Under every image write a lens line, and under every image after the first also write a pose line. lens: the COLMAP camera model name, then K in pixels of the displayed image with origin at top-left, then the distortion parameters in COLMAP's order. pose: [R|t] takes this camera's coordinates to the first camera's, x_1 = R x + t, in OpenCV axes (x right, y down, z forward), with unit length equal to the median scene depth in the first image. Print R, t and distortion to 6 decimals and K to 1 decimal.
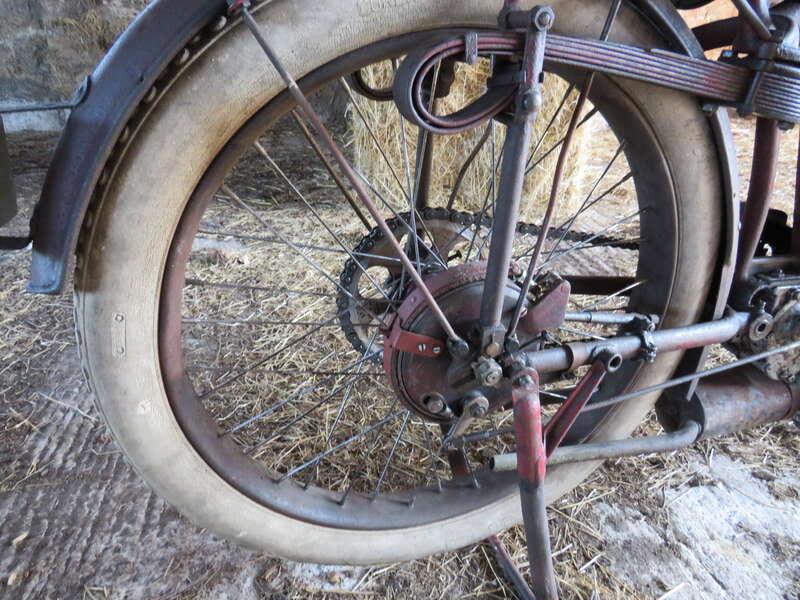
lens RADIAL K [[563.1, 0, 395.1], [0, 563.1, 305.7], [0, 0, 1]] dist [-0.034666, 0.013748]
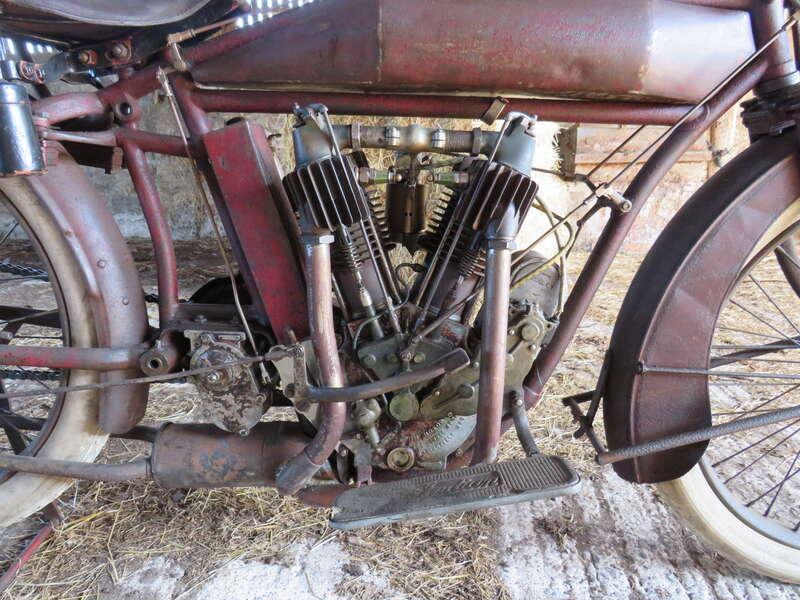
lens RADIAL K [[563.1, 0, 395.6], [0, 563.1, 304.1], [0, 0, 1]] dist [-0.034666, 0.013748]
pose [[0.959361, 0.057343, -0.276295, 1.054743], [-0.116894, 0.971932, -0.204166, 0.068391], [0.256833, 0.228167, 0.939136, 0.065272]]
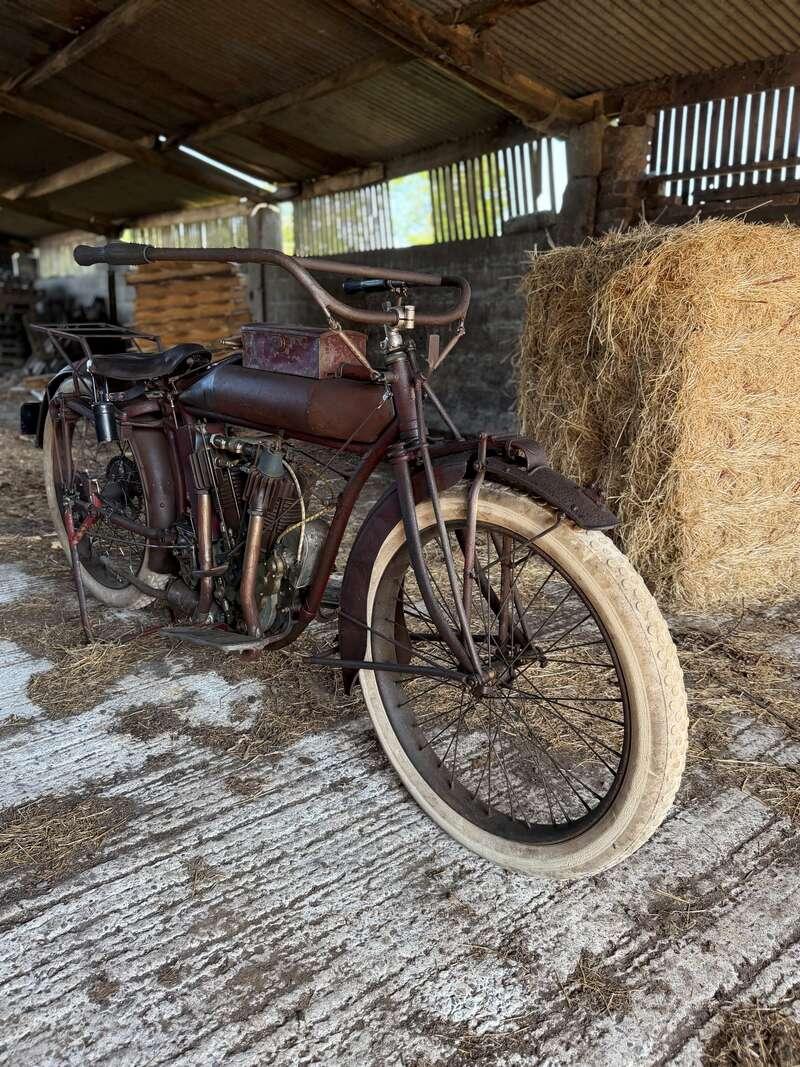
lens RADIAL K [[779.3, 0, 400.2], [0, 779.3, 537.0], [0, 0, 1]] dist [0.038488, -0.061843]
pose [[0.484507, 0.234388, -0.842802, 2.675638], [-0.405173, 0.913993, 0.021262, -0.297272], [0.775298, 0.331179, 0.537804, 0.092377]]
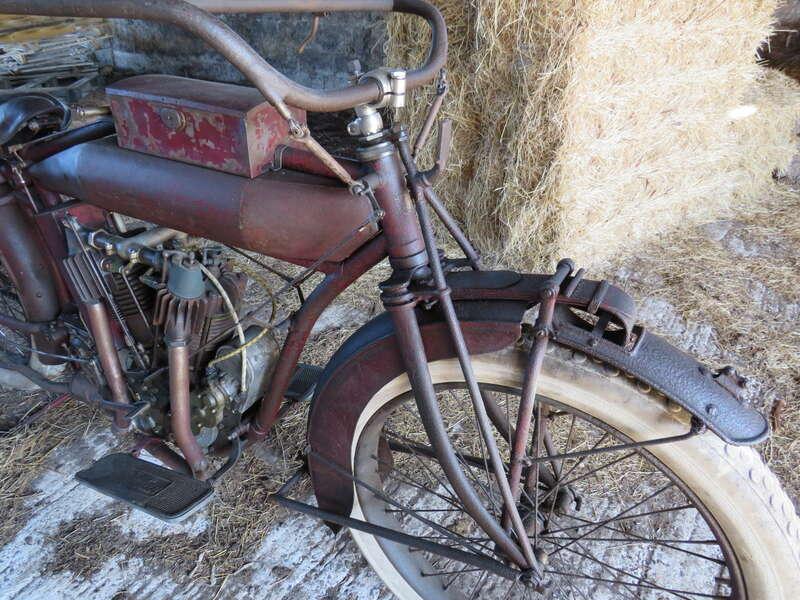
lens RADIAL K [[563.1, 0, 395.2], [0, 563.1, 301.7], [0, 0, 1]] dist [-0.034666, 0.013748]
pose [[0.702036, 0.357397, -0.615965, 1.832996], [-0.319761, 0.931051, 0.175775, -0.534868], [0.636316, 0.073561, 0.767913, 0.268130]]
